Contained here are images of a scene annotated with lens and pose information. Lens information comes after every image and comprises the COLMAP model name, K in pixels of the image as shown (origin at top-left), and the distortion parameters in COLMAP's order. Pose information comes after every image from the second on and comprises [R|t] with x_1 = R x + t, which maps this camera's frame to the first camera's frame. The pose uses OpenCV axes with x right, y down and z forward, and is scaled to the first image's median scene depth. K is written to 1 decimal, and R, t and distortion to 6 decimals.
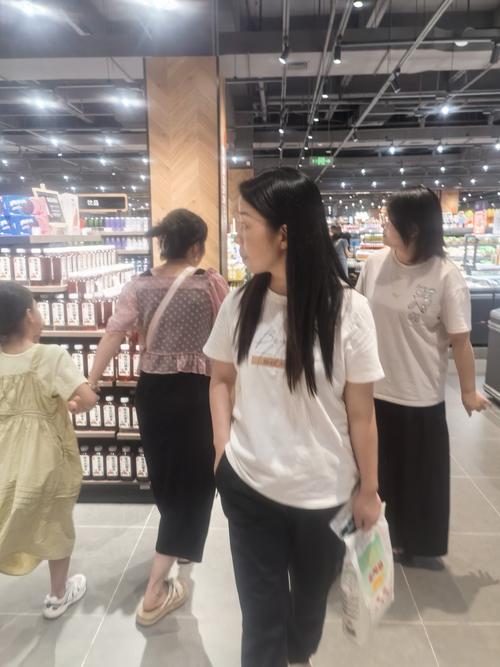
lens RADIAL K [[522.4, 0, 248.2], [0, 522.4, 361.9], [0, 0, 1]] dist [0.030467, 0.000106]
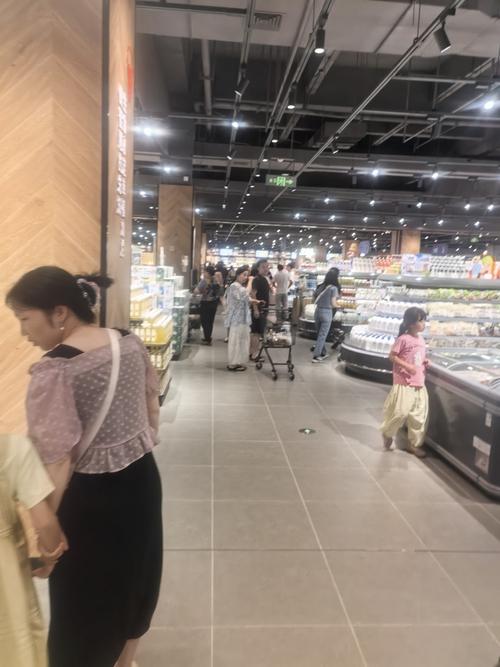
lens RADIAL K [[510.2, 0, 250.0], [0, 510.2, 333.5], [0, 0, 1]] dist [0.006956, 0.003968]
pose [[0.990977, 0.037491, 0.128679, 0.005577], [-0.024032, 0.994224, -0.104597, -0.078232], [-0.131858, 0.100561, 0.986155, 0.281689]]
